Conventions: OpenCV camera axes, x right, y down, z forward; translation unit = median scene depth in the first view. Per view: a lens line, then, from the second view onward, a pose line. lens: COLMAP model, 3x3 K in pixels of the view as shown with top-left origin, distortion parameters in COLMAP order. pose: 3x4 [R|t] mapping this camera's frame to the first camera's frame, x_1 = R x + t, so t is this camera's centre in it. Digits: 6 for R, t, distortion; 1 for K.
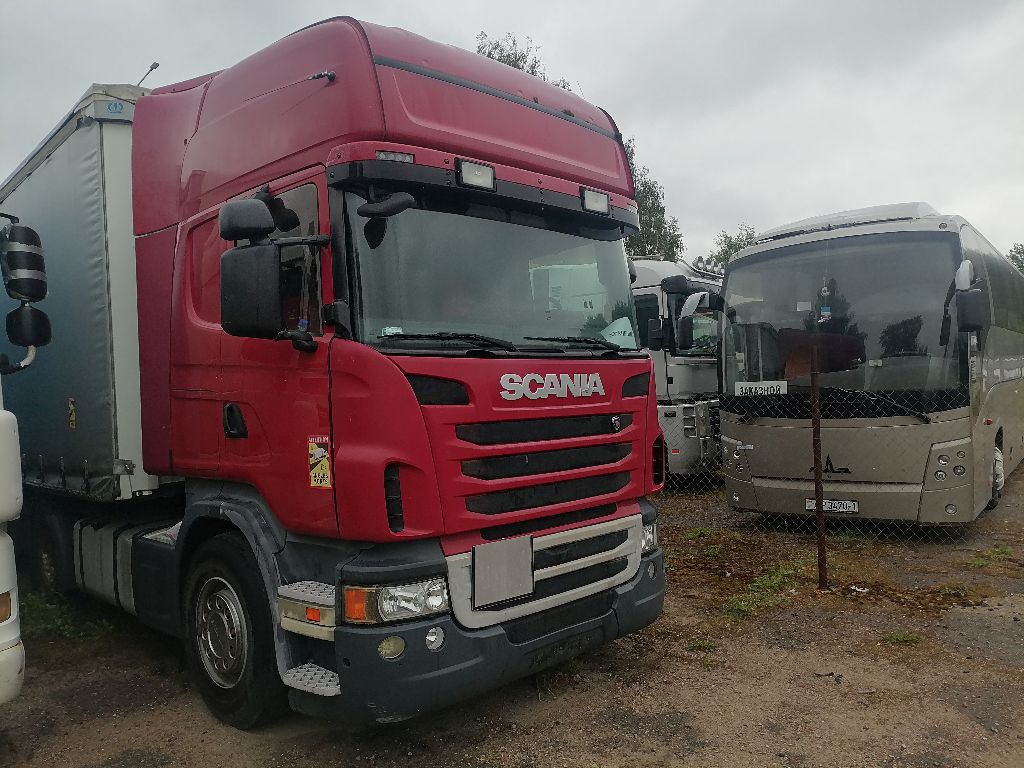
lens RADIAL K [[757.1, 0, 527.7], [0, 757.1, 375.1], [0, 0, 1]] dist [0.063344, -0.019327]
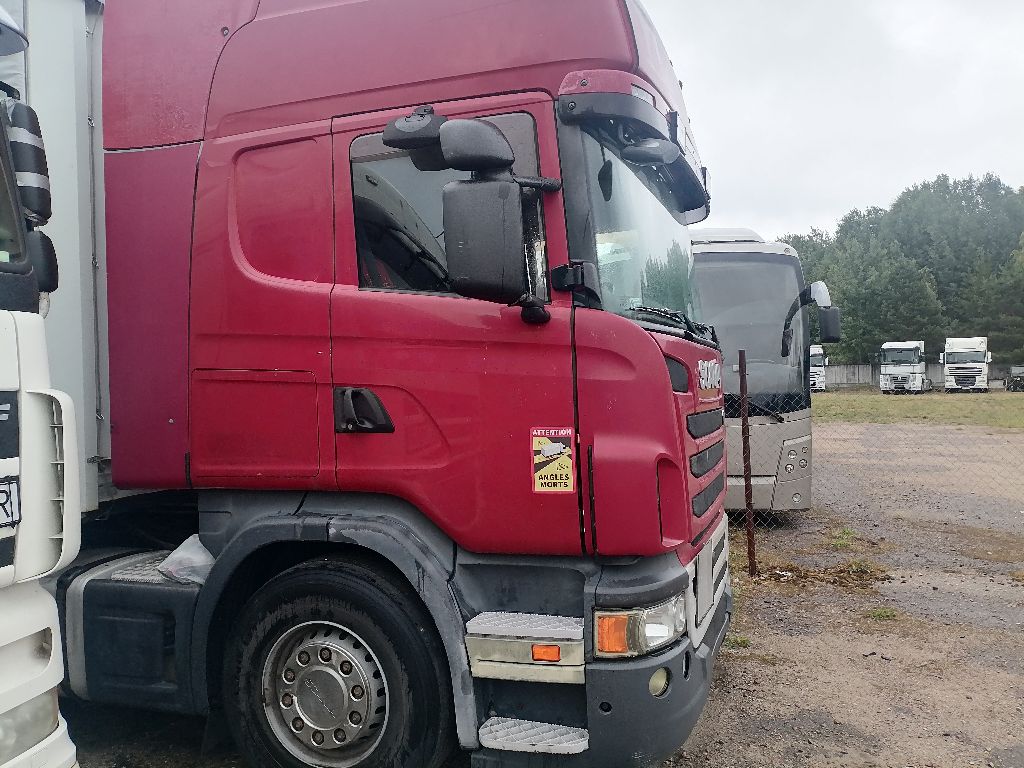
lens RADIAL K [[757.1, 0, 509.5], [0, 757.1, 377.5], [0, 0, 1]] dist [0.063344, -0.019327]
pose [[0.909073, 0.025847, 0.415834, -0.576352], [-0.023354, 0.999666, -0.011081, 0.032841], [-0.415981, 0.000362, 0.909373, 0.261829]]
